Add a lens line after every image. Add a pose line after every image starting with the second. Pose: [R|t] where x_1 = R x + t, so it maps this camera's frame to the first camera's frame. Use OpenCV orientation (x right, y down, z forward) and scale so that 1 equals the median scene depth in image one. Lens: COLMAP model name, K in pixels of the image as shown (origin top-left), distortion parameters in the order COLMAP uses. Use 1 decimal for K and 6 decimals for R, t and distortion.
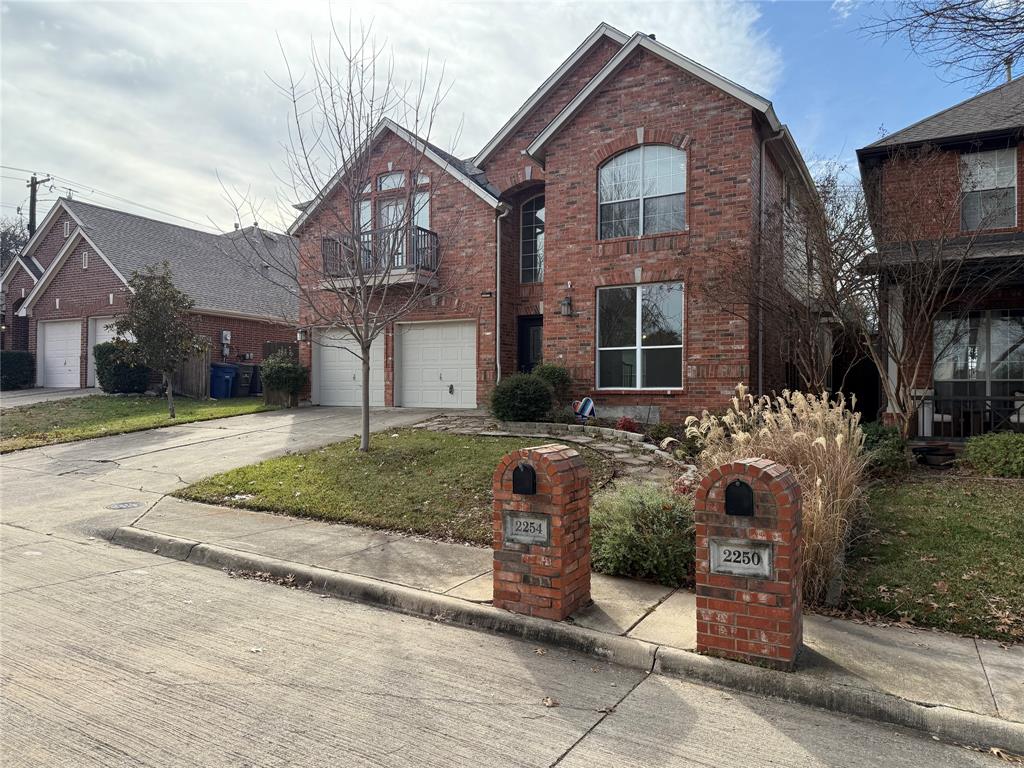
lens RADIAL K [[709.4, 0, 515.9], [0, 709.4, 391.9], [0, 0, 1]] dist [0.029796, -0.020048]
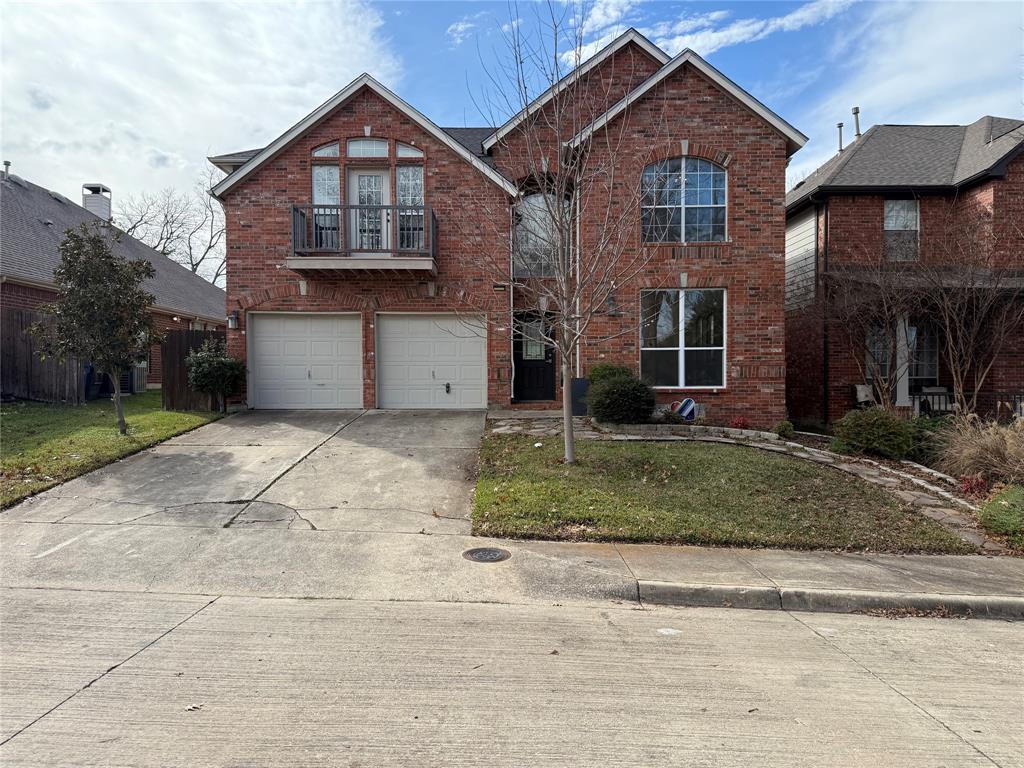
lens RADIAL K [[709.4, 0, 513.6], [0, 709.4, 387.4], [0, 0, 1]] dist [0.029796, -0.020048]
pose [[0.876382, -0.013482, 0.481429, -0.556869], [0.006176, 0.999841, 0.016757, -0.023774], [-0.481578, -0.011712, 0.876325, 0.192478]]
